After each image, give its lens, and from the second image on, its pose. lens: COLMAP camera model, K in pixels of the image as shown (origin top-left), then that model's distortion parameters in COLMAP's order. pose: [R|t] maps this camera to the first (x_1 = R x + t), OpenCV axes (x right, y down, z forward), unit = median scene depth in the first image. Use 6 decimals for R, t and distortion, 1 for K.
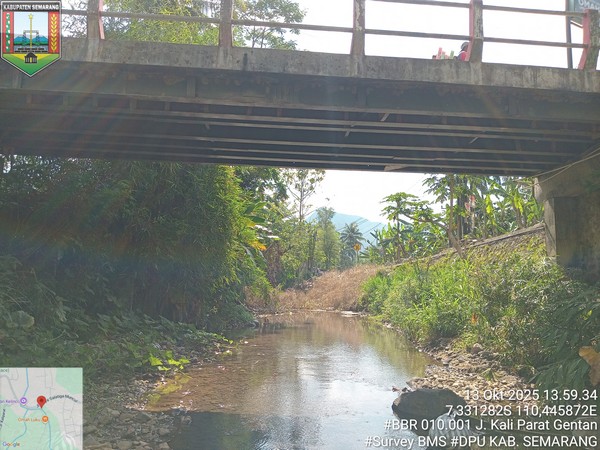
lens RADIAL K [[420.5, 0, 296.8], [0, 420.5, 223.1], [0, 0, 1]] dist [-0.001344, -0.004126]
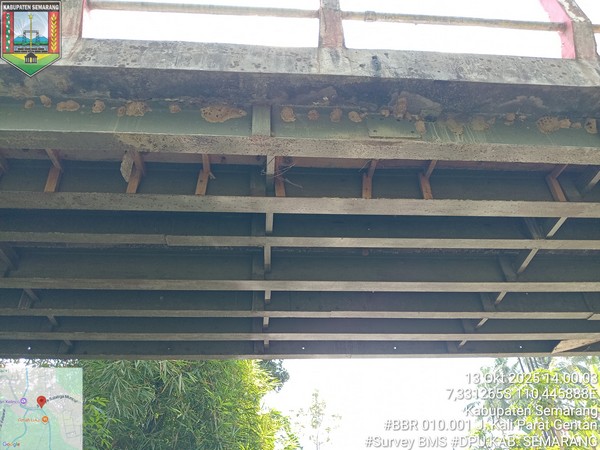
lens RADIAL K [[420.5, 0, 296.8], [0, 420.5, 223.1], [0, 0, 1]] dist [-0.001344, -0.004126]
pose [[0.997994, -0.062274, 0.011411, -0.111569], [0.058710, 0.842872, -0.534901, 0.008721], [0.023693, 0.534498, 0.844837, 0.334621]]
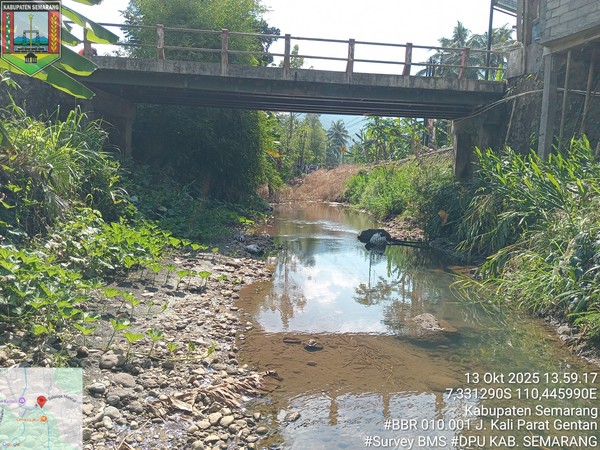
lens RADIAL K [[420.5, 0, 296.8], [0, 420.5, 223.1], [0, 0, 1]] dist [-0.001344, -0.004126]
pose [[0.999226, 0.007619, 0.038588, -0.093800], [-0.016814, 0.969642, 0.243952, -0.090081], [-0.035558, -0.244412, 0.969019, -0.585411]]
